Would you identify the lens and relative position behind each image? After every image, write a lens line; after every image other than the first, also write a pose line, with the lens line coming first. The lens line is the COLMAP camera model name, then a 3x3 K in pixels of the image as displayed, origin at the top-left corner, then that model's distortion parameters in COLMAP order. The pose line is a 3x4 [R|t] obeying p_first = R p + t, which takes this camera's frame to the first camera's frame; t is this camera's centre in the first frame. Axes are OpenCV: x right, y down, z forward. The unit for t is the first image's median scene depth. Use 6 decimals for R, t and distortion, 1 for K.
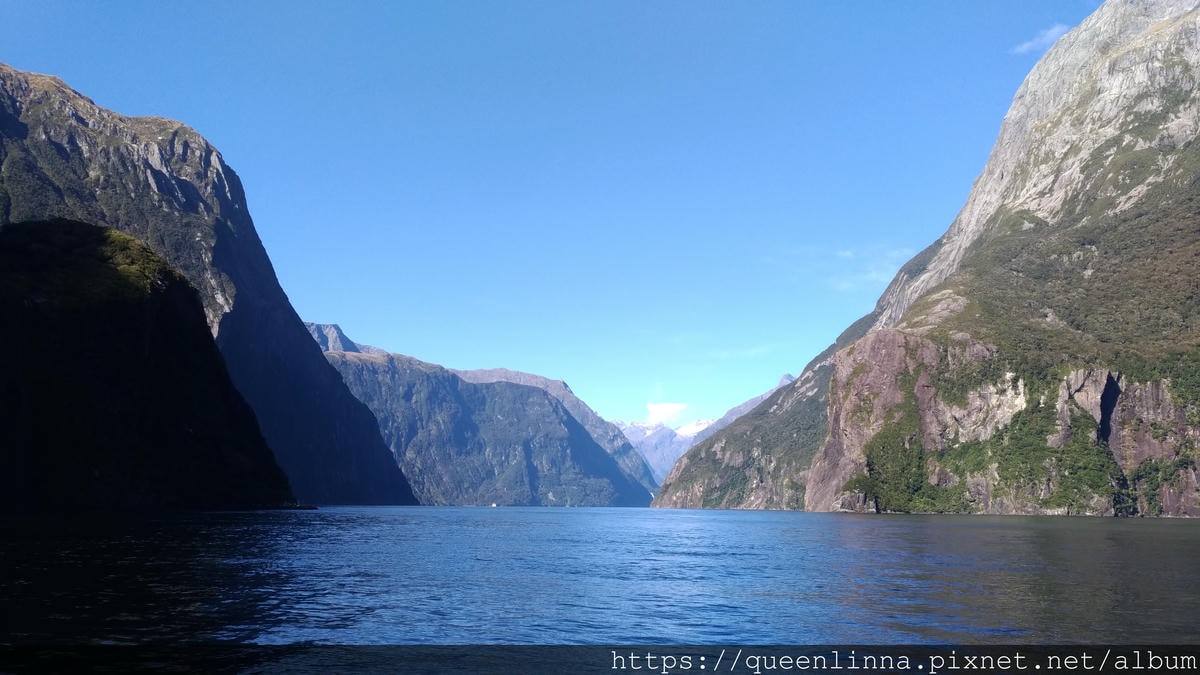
lens RADIAL K [[941.8, 0, 609.1], [0, 941.8, 344.5], [0, 0, 1]] dist [0.051759, -0.001477]
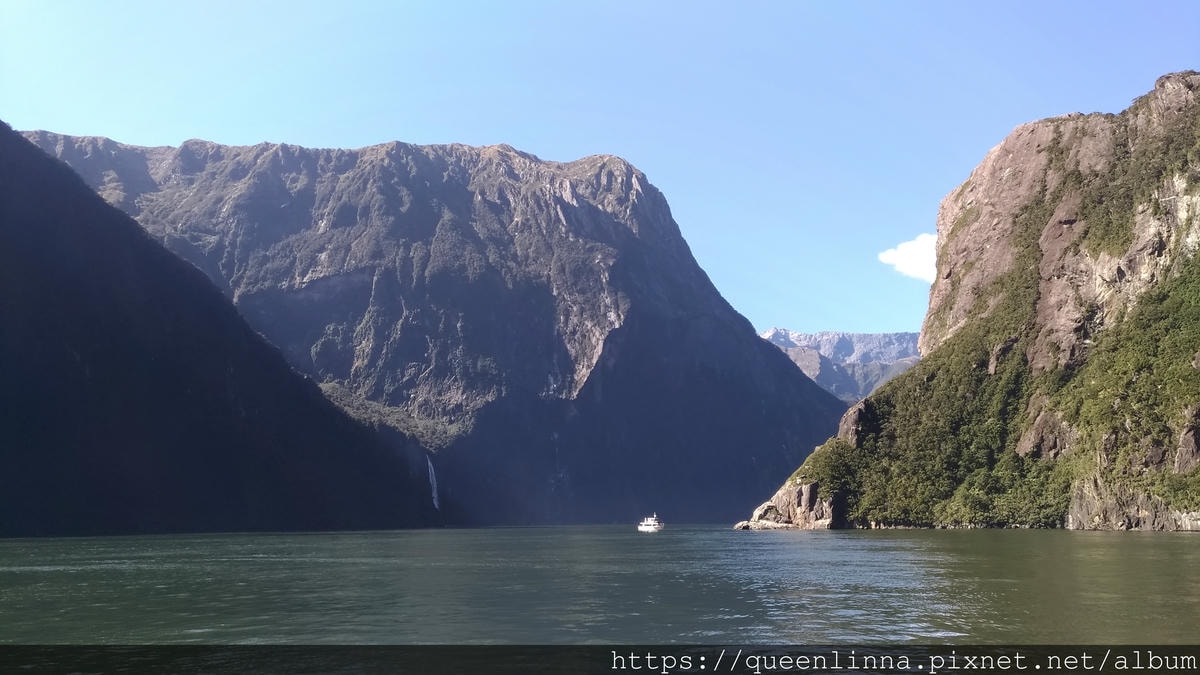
lens RADIAL K [[940.3, 0, 627.3], [0, 940.3, 335.6], [0, 0, 1]] dist [0.177499, 0.000047]
pose [[0.779618, -0.149945, -0.608039, 0.188266], [0.135025, 0.988324, -0.070598, 0.042002], [0.611526, -0.027061, 0.790762, 0.231955]]
